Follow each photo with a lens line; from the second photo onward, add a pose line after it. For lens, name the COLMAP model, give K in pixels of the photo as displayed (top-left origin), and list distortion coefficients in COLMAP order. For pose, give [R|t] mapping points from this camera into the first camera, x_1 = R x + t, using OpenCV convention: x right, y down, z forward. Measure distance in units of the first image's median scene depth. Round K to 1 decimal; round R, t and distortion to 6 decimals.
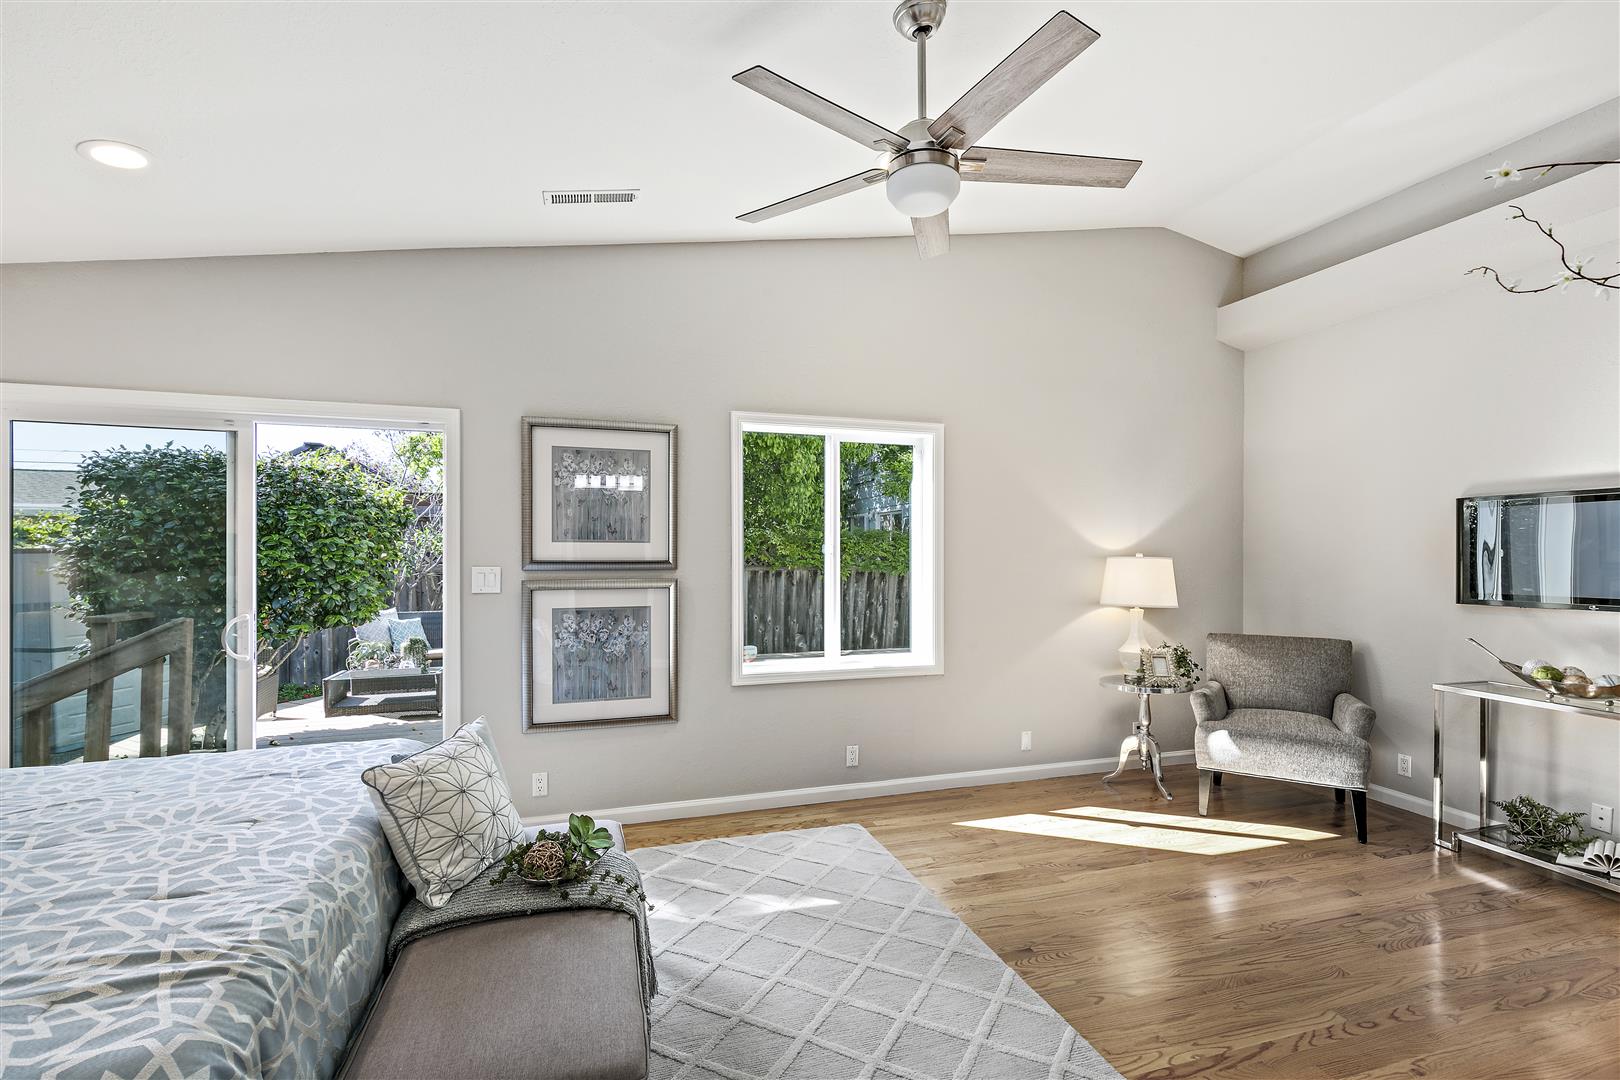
lens RADIAL K [[752.9, 0, 818.9], [0, 752.9, 539.5], [0, 0, 1]] dist [0.014079, 0.000001]
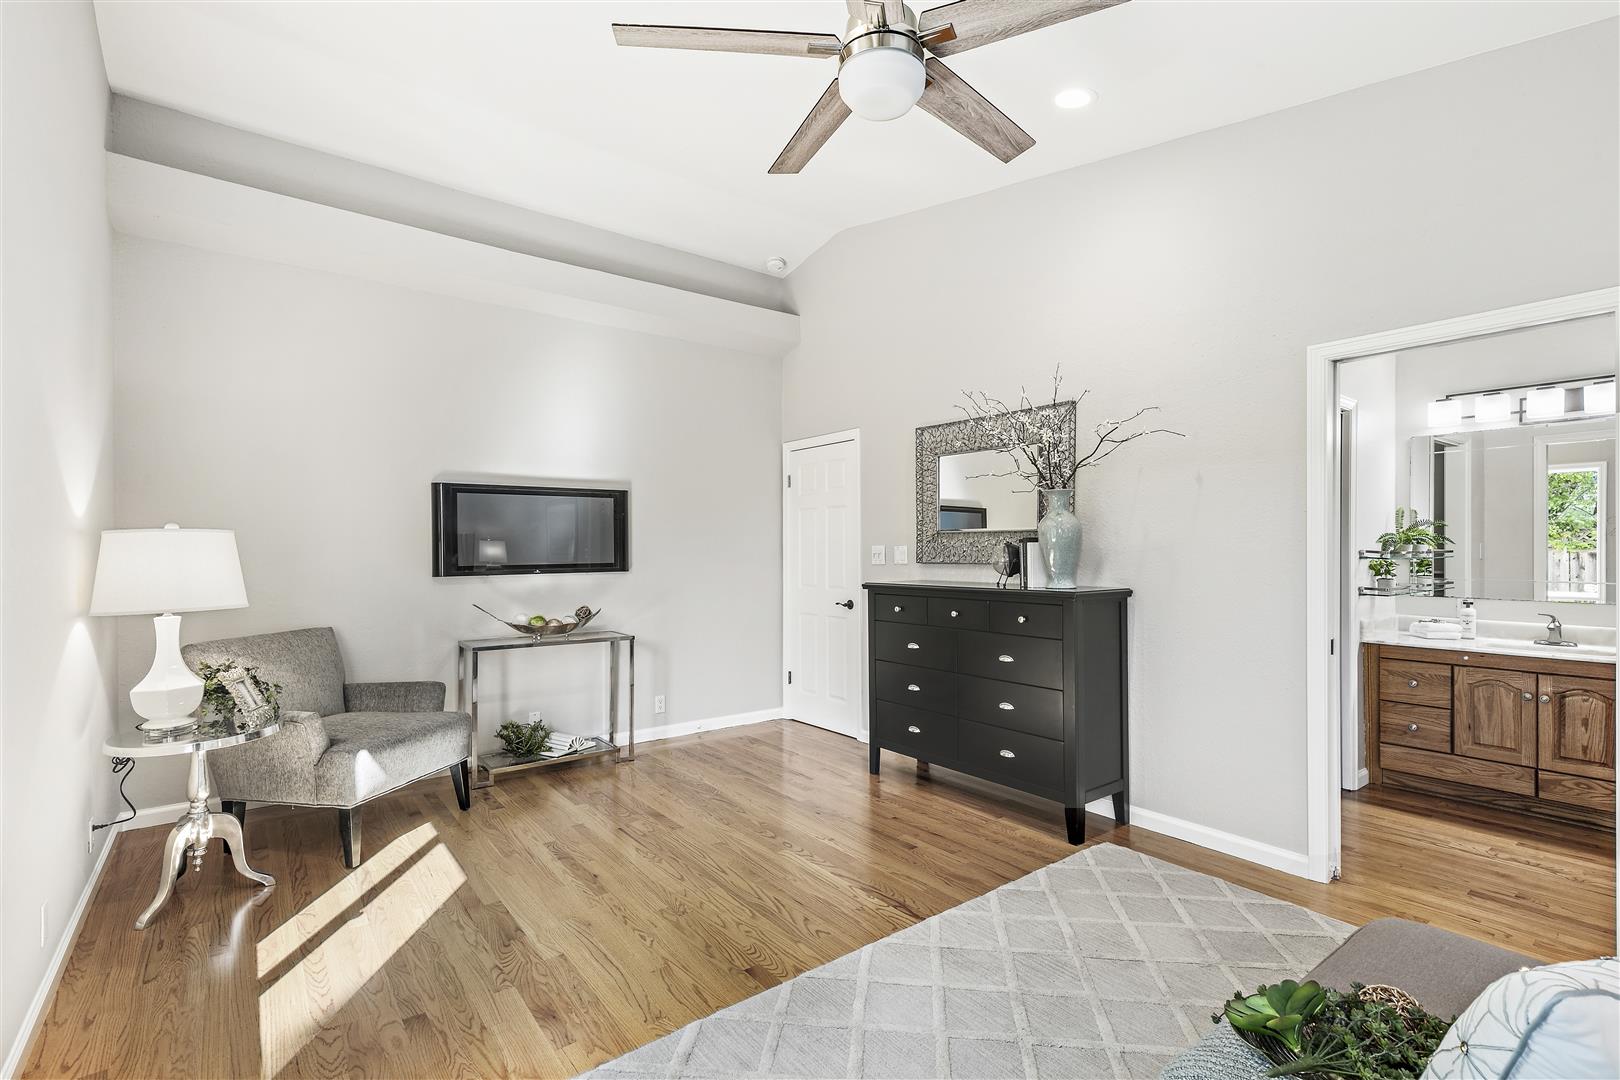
lens RADIAL K [[752.9, 0, 825.3], [0, 752.9, 546.8], [0, 0, 1]] dist [0.014079, 0.000001]
pose [[-0.343078, 0.000265, 0.939307, -0.397365], [-0.003690, 0.999992, -0.001630, 0.040450], [-0.939300, -0.004025, -0.343074, 0.852696]]
